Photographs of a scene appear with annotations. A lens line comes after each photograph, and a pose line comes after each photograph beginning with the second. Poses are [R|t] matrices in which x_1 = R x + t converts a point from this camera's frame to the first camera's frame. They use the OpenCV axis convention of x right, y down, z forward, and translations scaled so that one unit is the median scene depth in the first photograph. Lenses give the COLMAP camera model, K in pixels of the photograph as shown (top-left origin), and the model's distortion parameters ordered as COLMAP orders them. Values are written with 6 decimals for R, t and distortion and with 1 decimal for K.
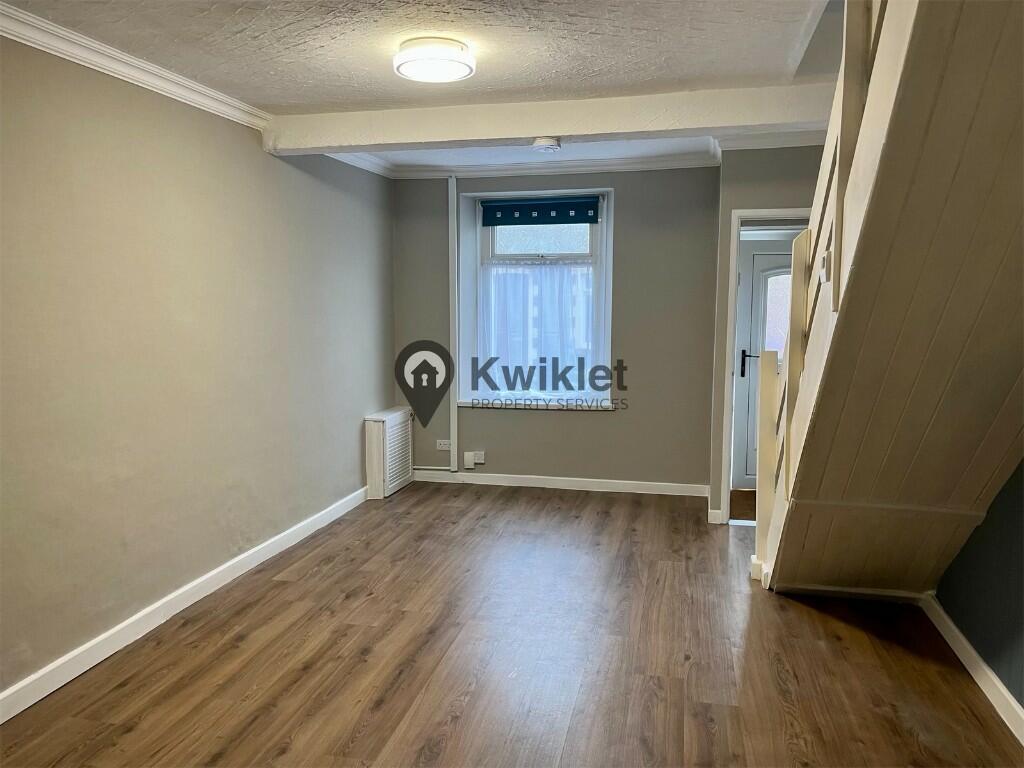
lens RADIAL K [[783.3, 0, 507.3], [0, 783.3, 383.7], [0, 0, 1]] dist [0.082528, -0.075065]
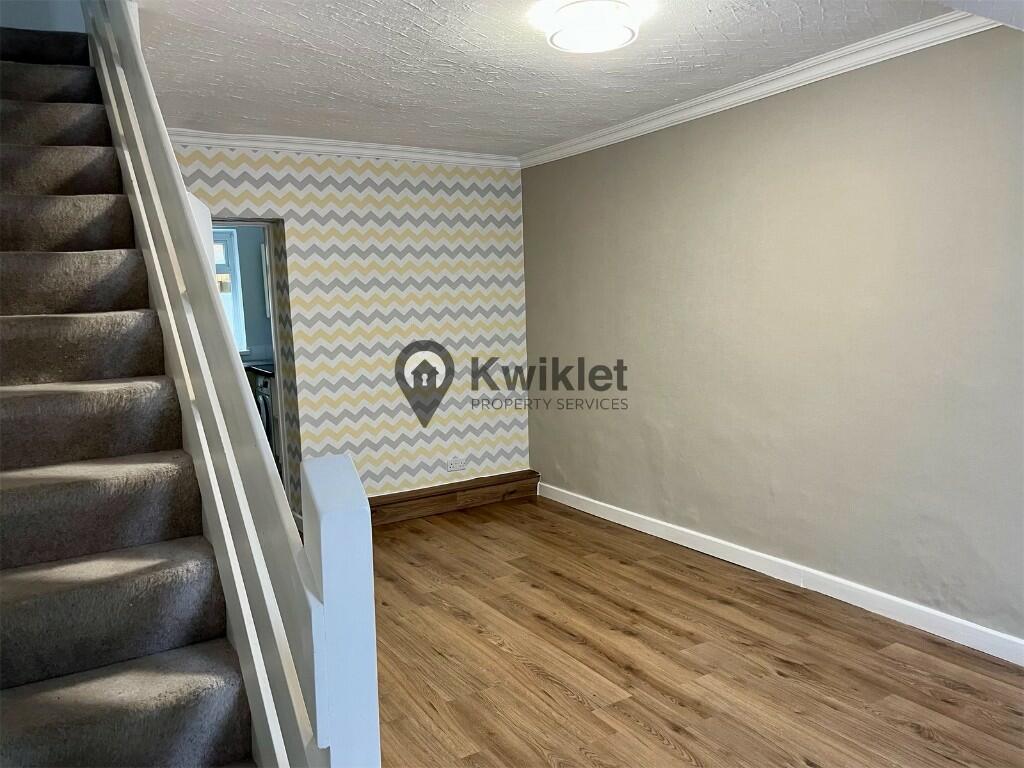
lens RADIAL K [[783.3, 0, 510.9], [0, 783.3, 385.0], [0, 0, 1]] dist [0.082528, -0.075065]
pose [[-0.714509, 0.103973, -0.691857, 0.633581], [-0.036342, 0.982045, 0.185114, -0.171521], [0.698682, 0.157410, -0.697901, 1.613201]]
